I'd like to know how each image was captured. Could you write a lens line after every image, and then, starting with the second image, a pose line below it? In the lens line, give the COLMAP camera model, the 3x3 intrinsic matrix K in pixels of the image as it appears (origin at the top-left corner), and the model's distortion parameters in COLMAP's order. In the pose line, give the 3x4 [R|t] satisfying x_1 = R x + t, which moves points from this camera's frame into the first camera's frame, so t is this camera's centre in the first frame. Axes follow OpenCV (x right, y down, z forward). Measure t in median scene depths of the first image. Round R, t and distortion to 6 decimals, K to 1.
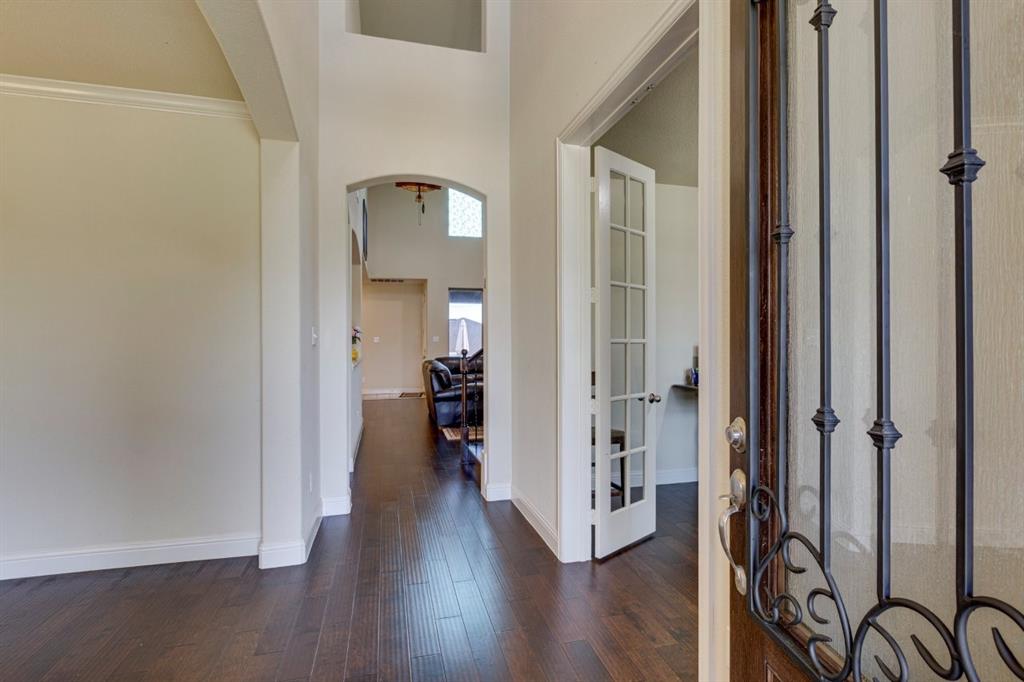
lens RADIAL K [[477.5, 0, 517.5], [0, 477.5, 336.6], [0, 0, 1]] dist [0.005065, -0.000422]
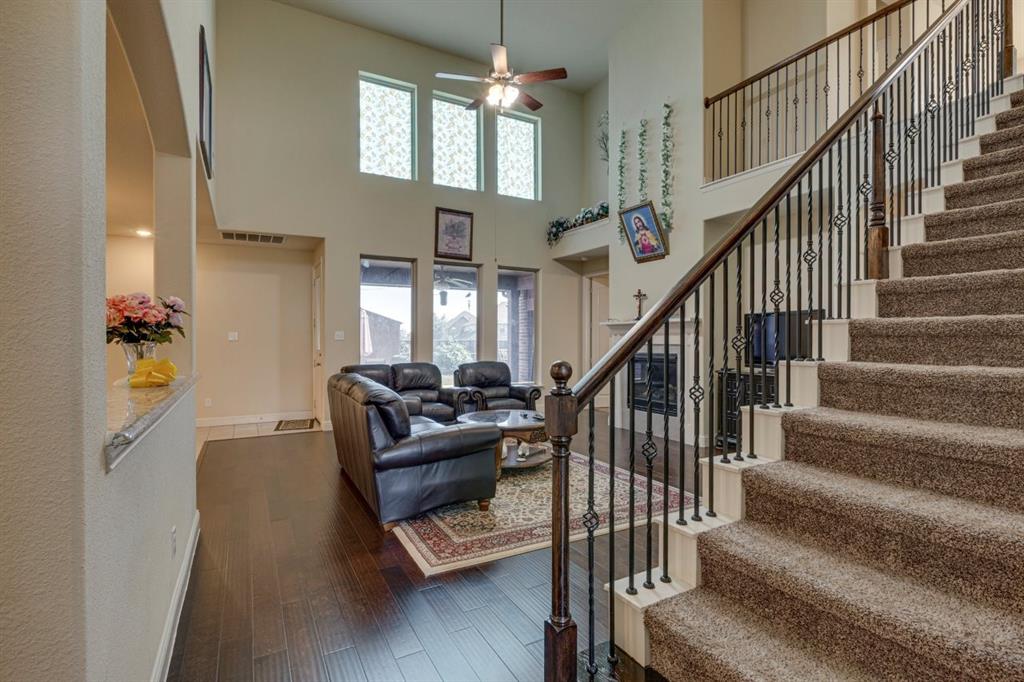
lens RADIAL K [[477.5, 0, 520.1], [0, 477.5, 341.5], [0, 0, 1]] dist [0.005065, -0.000422]
pose [[0.969085, 0.000686, 0.246728, -0.104829], [-0.004473, 0.999881, 0.014786, 0.004474], [-0.246688, -0.015432, 0.968972, 0.363998]]
